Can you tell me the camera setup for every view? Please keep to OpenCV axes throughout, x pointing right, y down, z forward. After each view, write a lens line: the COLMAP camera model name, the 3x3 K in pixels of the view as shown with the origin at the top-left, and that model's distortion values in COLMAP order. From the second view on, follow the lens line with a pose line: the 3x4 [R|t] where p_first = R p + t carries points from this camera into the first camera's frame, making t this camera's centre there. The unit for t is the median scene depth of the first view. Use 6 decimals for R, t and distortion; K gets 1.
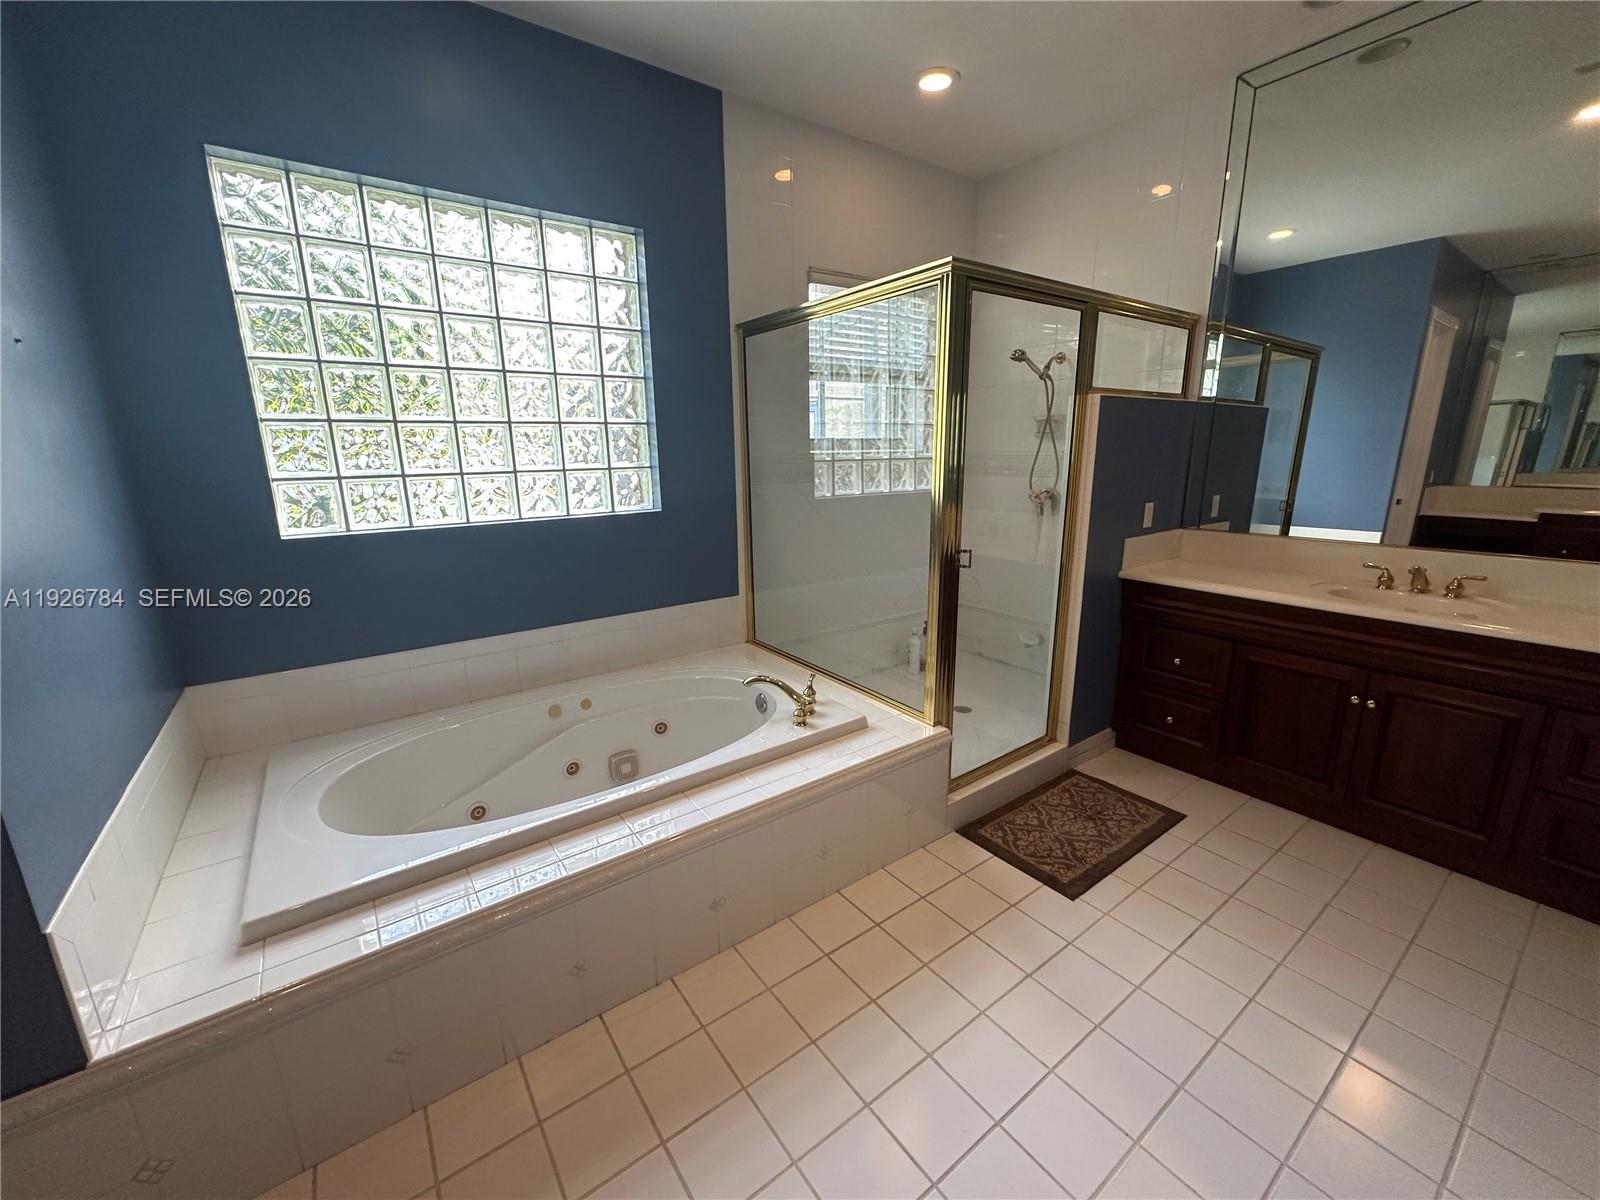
lens RADIAL K [[644.0, 0, 809.9], [0, 644.0, 594.9], [0, 0, 1]] dist [-0.001590, -0.000619]
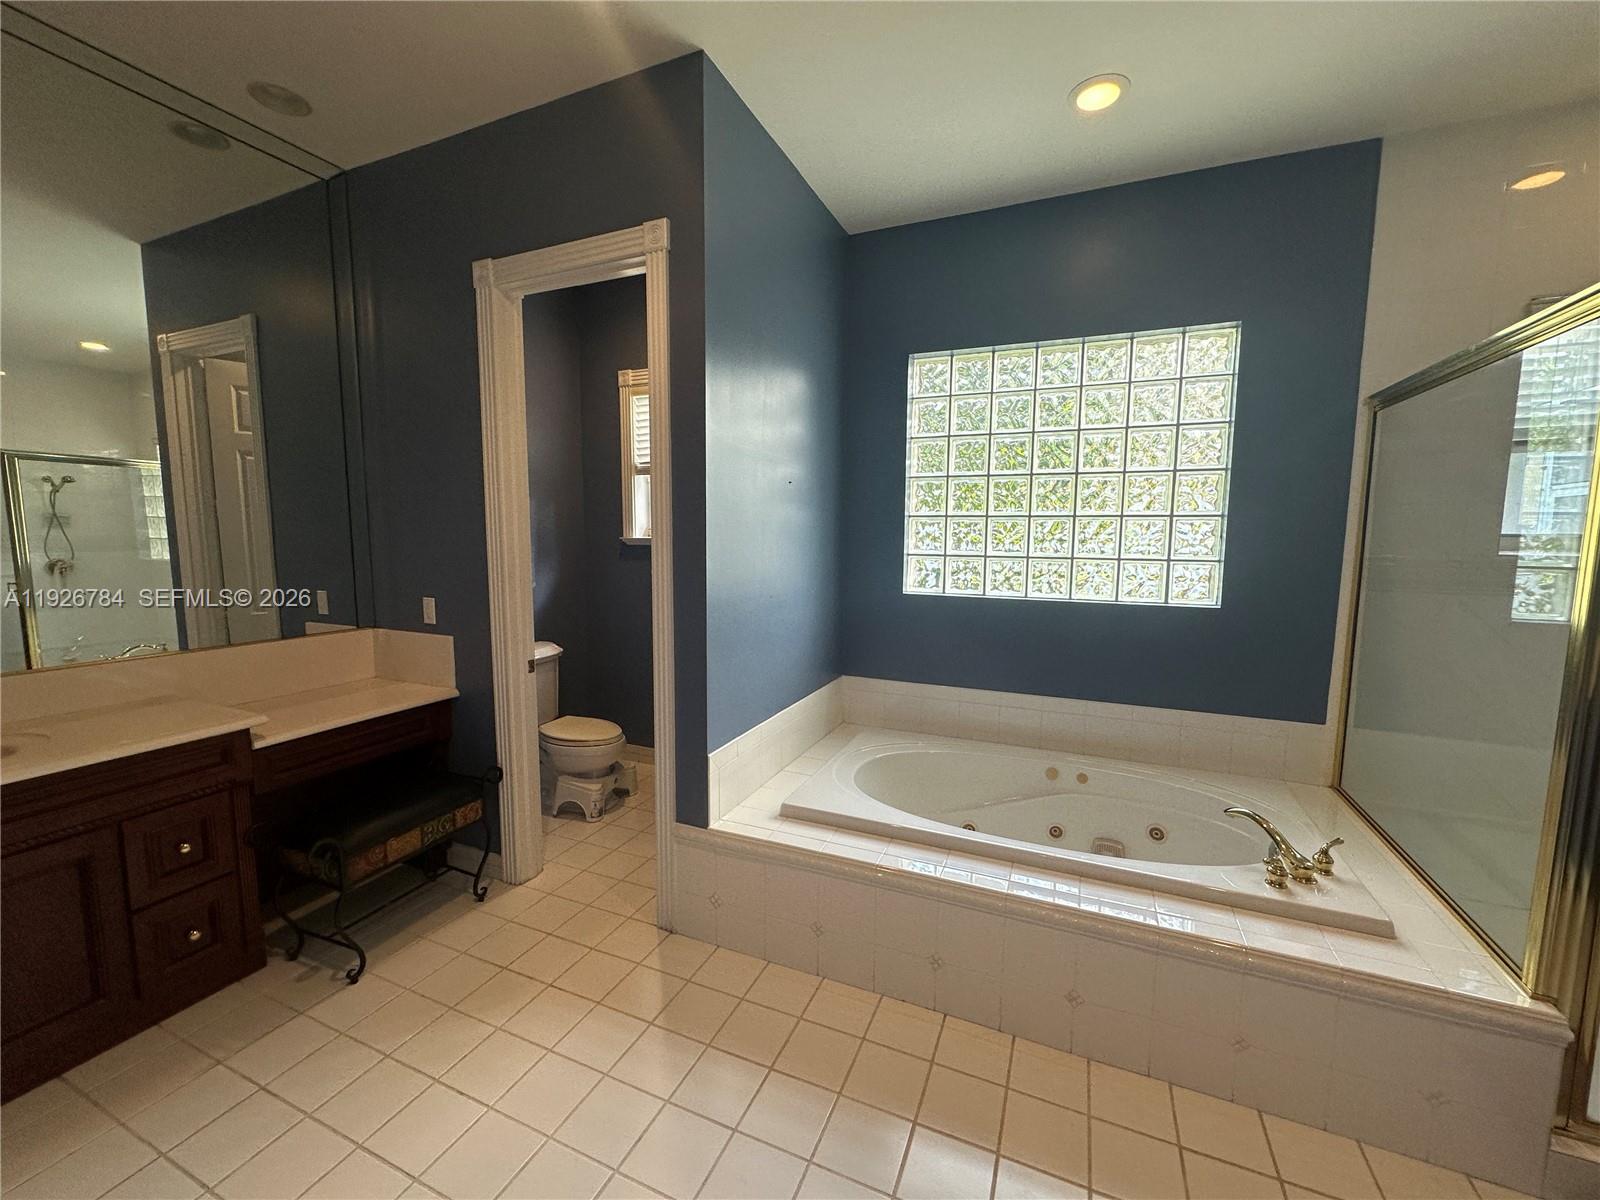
lens RADIAL K [[644.0, 0, 803.5], [0, 644.0, 599.9], [0, 0, 1]] dist [-0.001590, -0.000619]
pose [[0.499591, 0.107969, -0.859507, 0.296708], [-0.209776, 0.977749, 0.000890, -0.019978], [0.840478, 0.179859, 0.511124, 0.029125]]
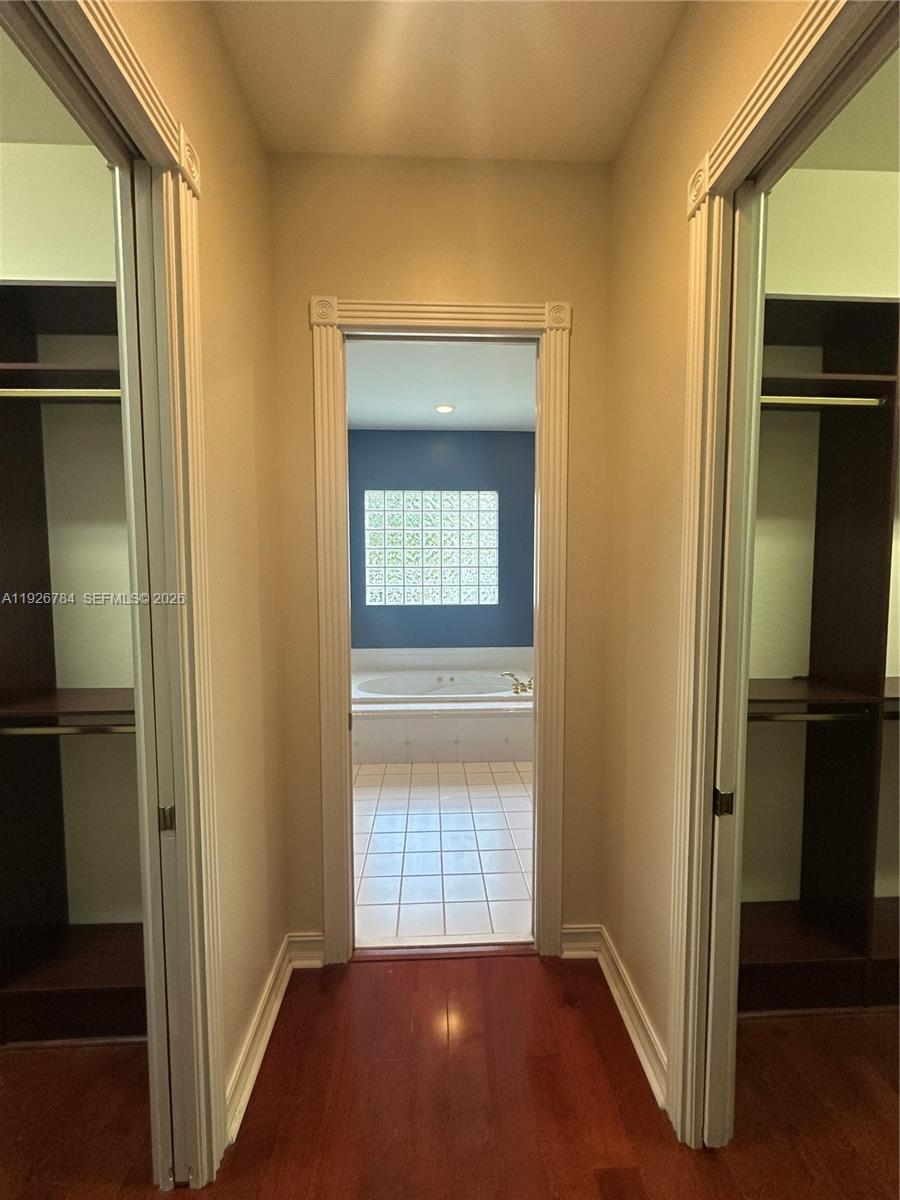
lens RADIAL K [[483.0, 0, 453.9], [0, 483.0, 602.5], [0, 0, 1]] dist [-0.001590, -0.000619]
pose [[0.831298, 0.047720, -0.553775, 0.665529], [-0.132311, 0.984658, -0.113767, 0.090015], [0.539850, 0.167845, 0.824858, -0.563969]]
